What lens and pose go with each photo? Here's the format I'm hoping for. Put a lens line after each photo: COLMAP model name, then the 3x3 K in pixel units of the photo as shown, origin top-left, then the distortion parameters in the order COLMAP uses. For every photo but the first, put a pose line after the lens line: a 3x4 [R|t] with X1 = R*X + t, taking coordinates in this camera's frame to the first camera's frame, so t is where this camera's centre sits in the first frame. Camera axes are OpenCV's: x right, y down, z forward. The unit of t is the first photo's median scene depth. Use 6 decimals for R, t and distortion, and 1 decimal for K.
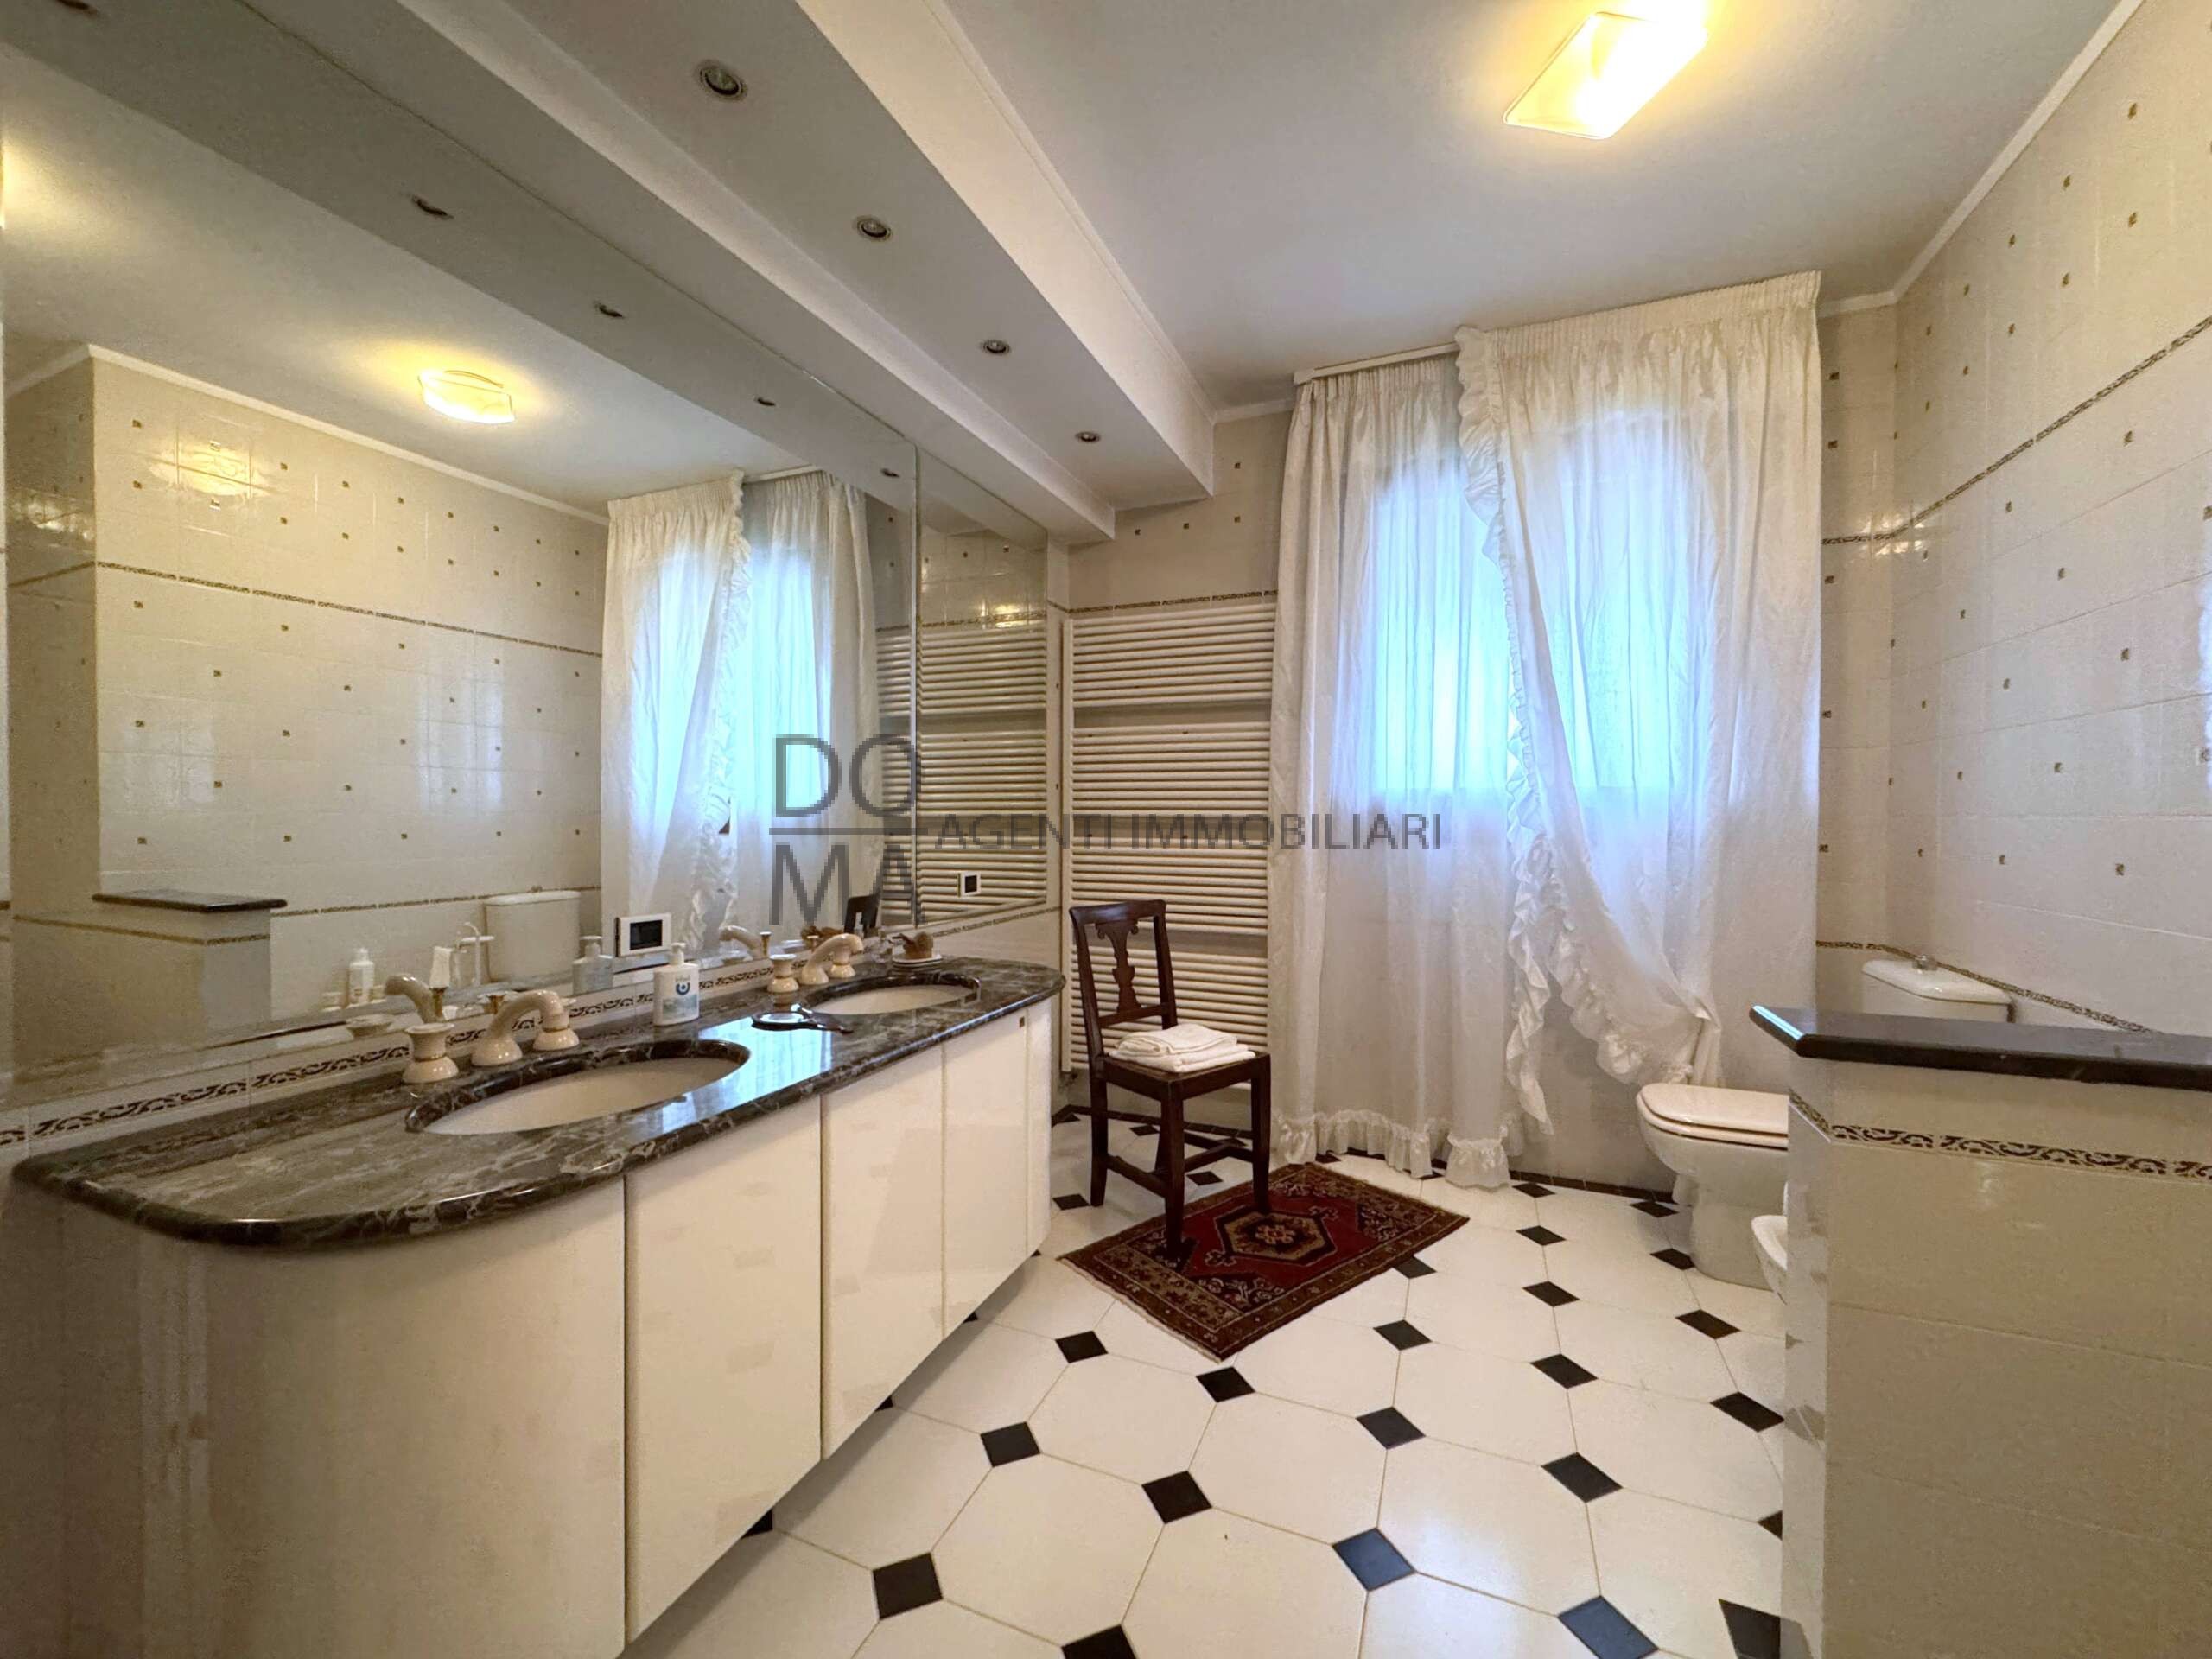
lens RADIAL K [[876.5, 0, 1106.6], [0, 876.5, 825.1], [0, 0, 1]] dist [-0.004036, 0.000791]
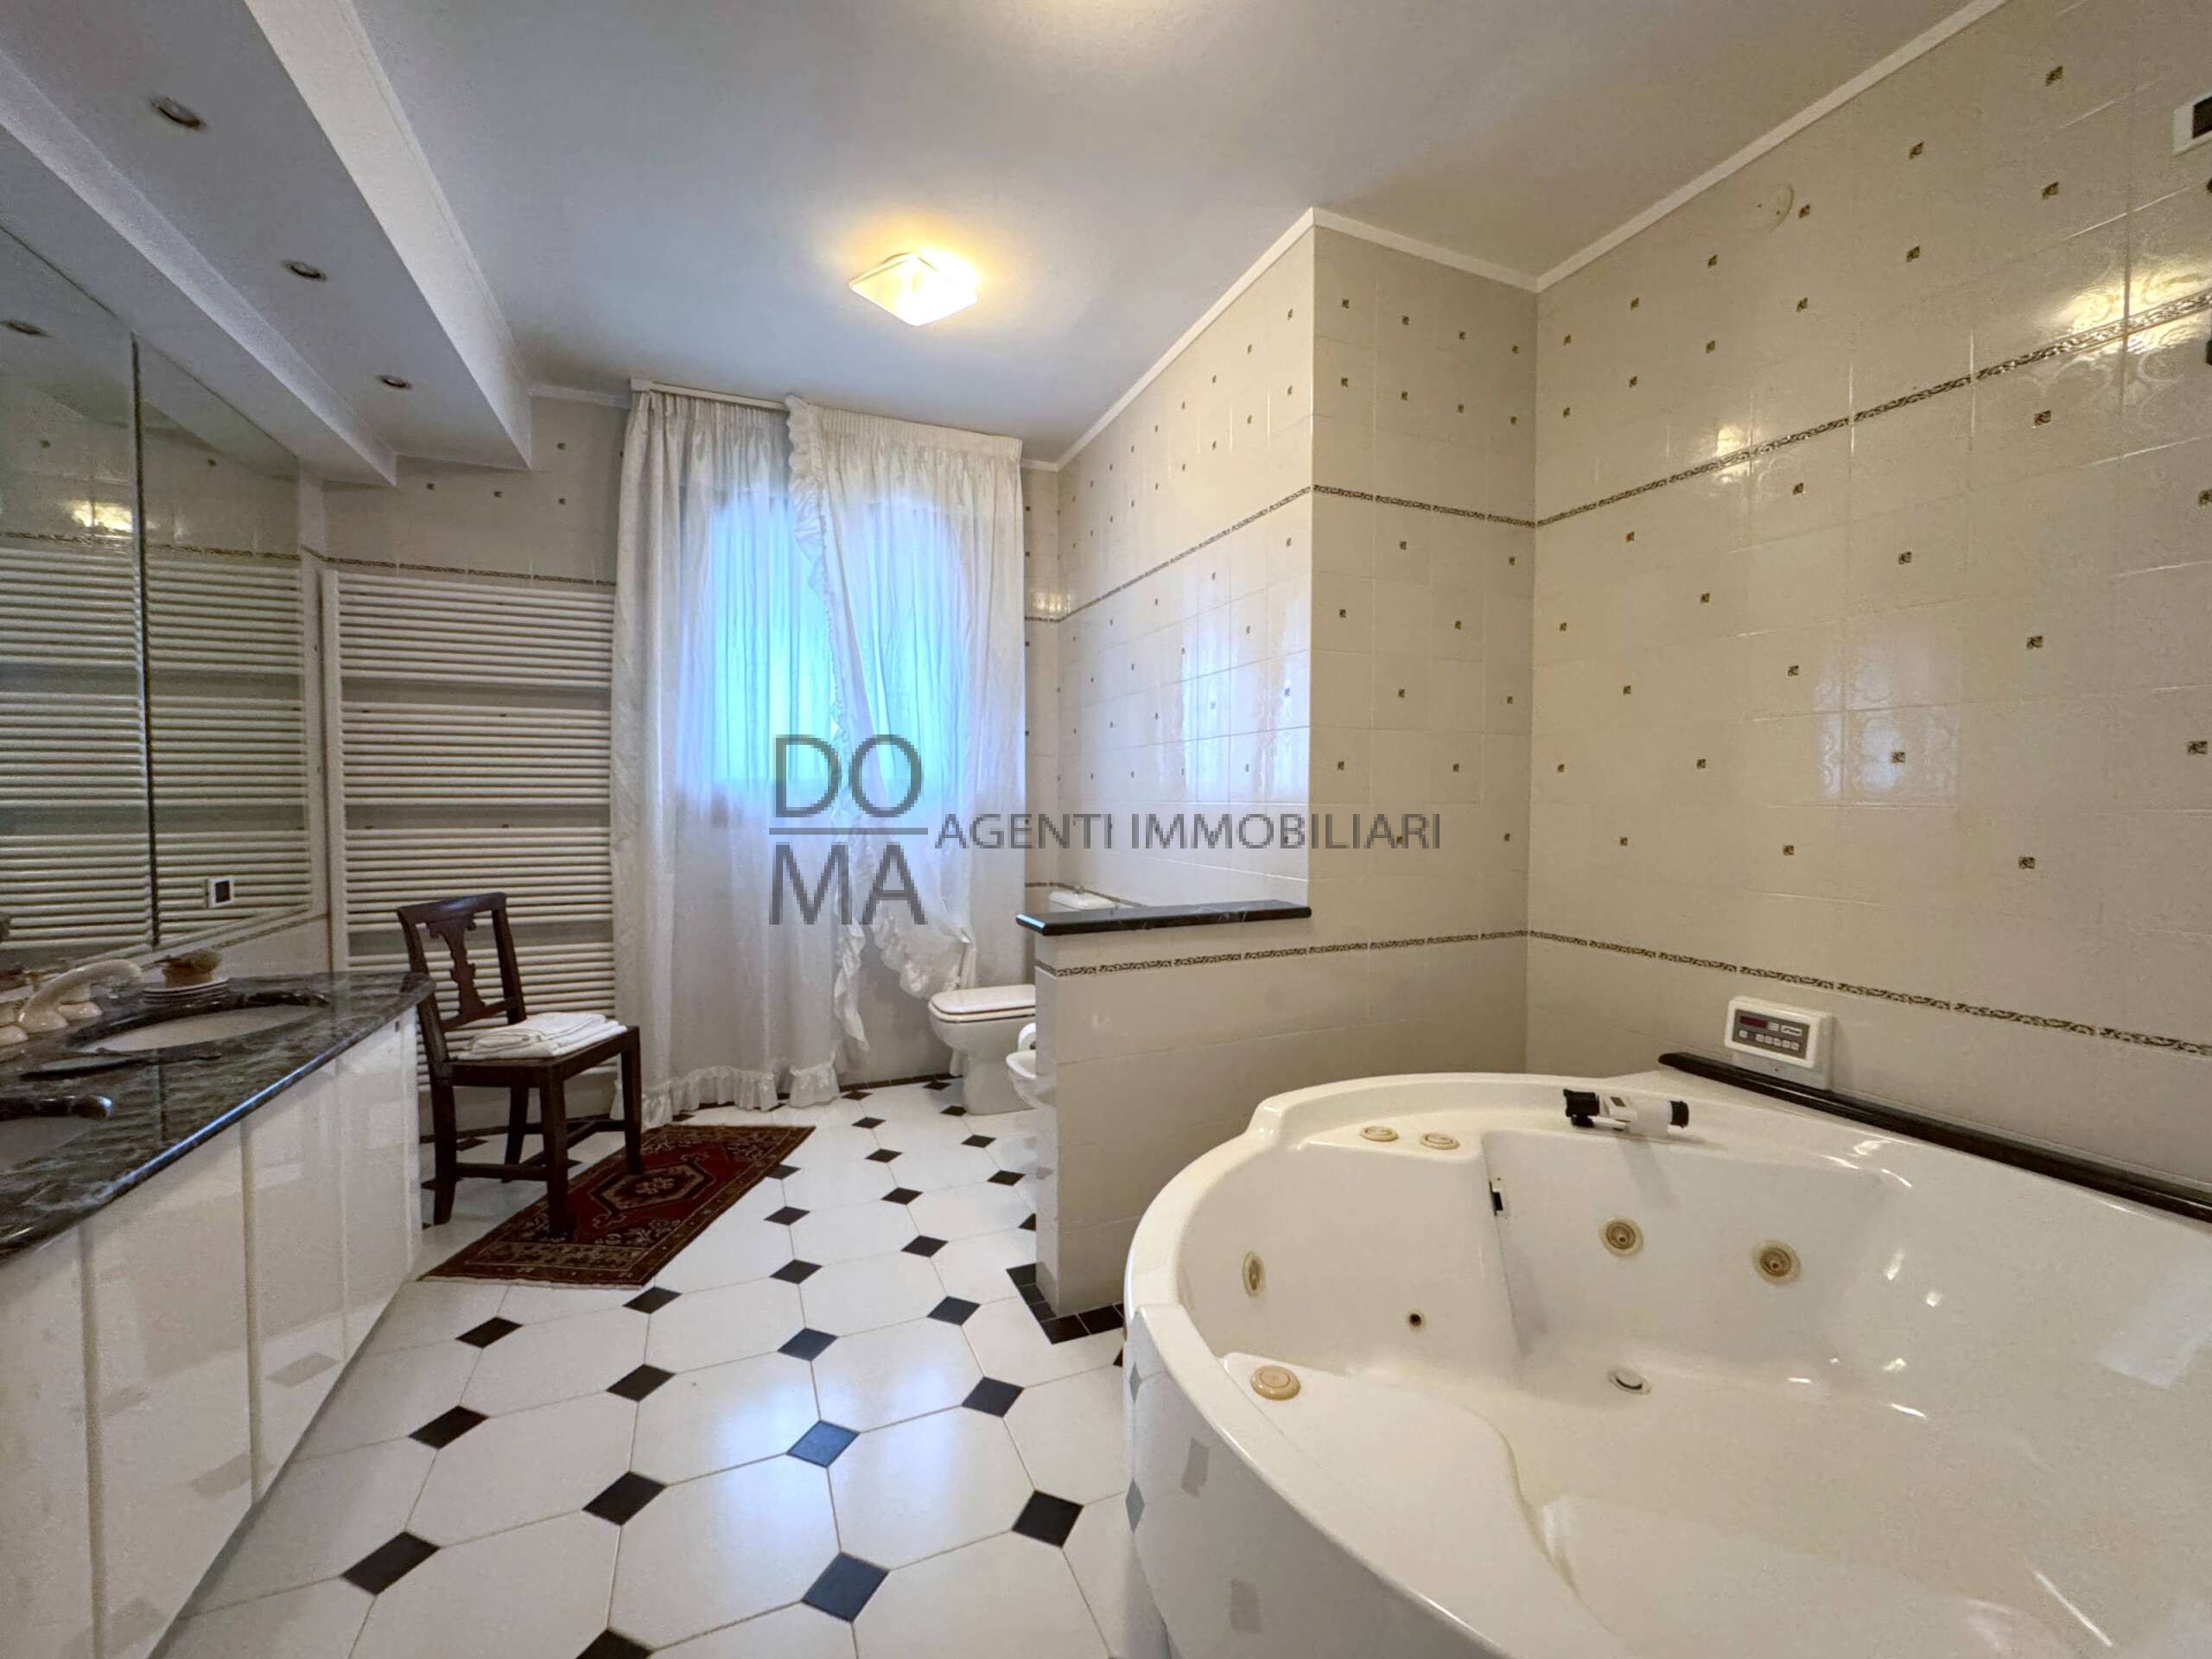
lens RADIAL K [[876.5, 0, 1105.4], [0, 876.5, 826.6], [0, 0, 1]] dist [-0.004036, 0.000791]
pose [[0.694265, -0.028365, 0.719160, -0.177281], [0.011419, 0.999531, 0.028400, -0.006950], [-0.719629, -0.011505, 0.694264, -0.151170]]
